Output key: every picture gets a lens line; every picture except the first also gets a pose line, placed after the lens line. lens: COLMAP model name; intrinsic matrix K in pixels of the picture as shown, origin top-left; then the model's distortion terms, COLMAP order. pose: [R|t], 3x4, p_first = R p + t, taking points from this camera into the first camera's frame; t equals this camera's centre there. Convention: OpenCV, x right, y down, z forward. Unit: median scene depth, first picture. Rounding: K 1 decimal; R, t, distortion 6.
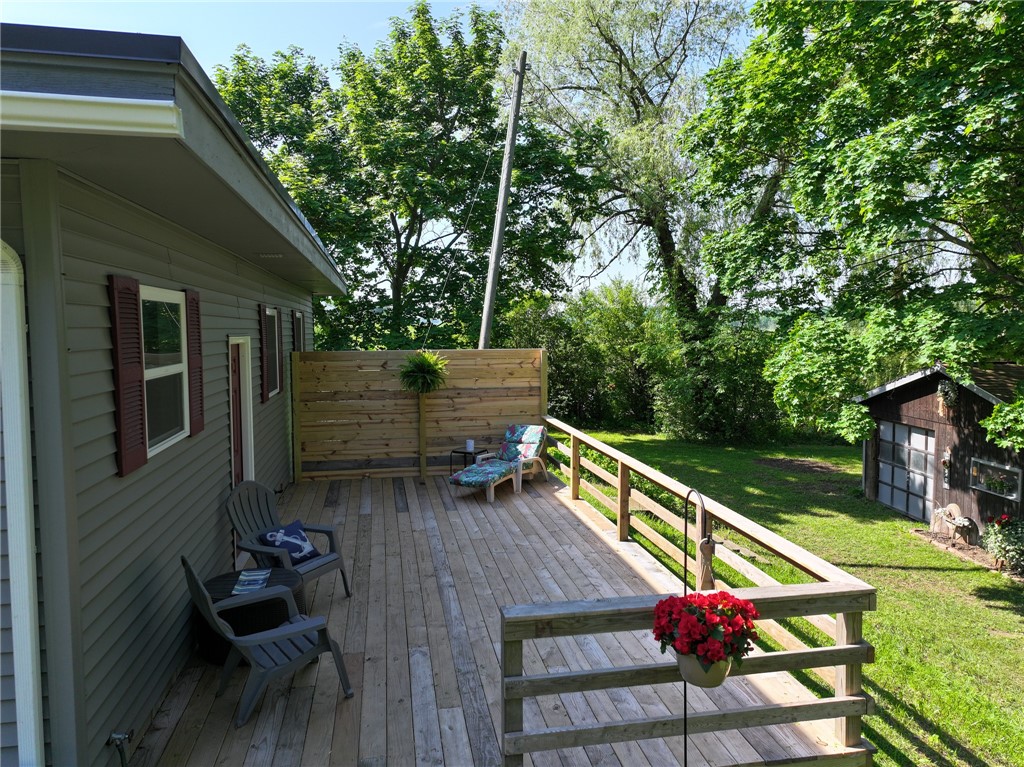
lens RADIAL K [[713.2, 0, 513.1], [0, 713.2, 372.7], [0, 0, 1]] dist [0.020462, 0.000966]
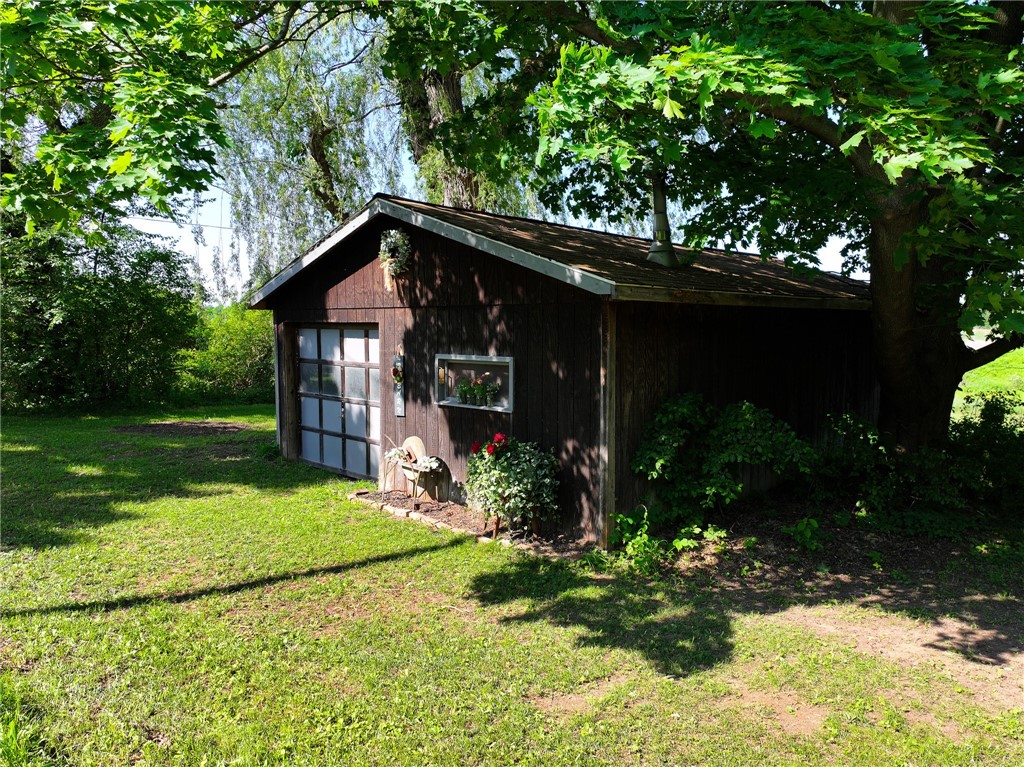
lens RADIAL K [[724.1, 0, 512.0], [0, 724.1, 383.5], [0, 0, 1]] dist [-0.000773, 0.004898]
pose [[0.744464, -0.044766, 0.666160, 0.280901], [0.036182, 0.998989, 0.026698, 0.125088], [-0.666681, 0.004227, 0.745331, 0.504186]]
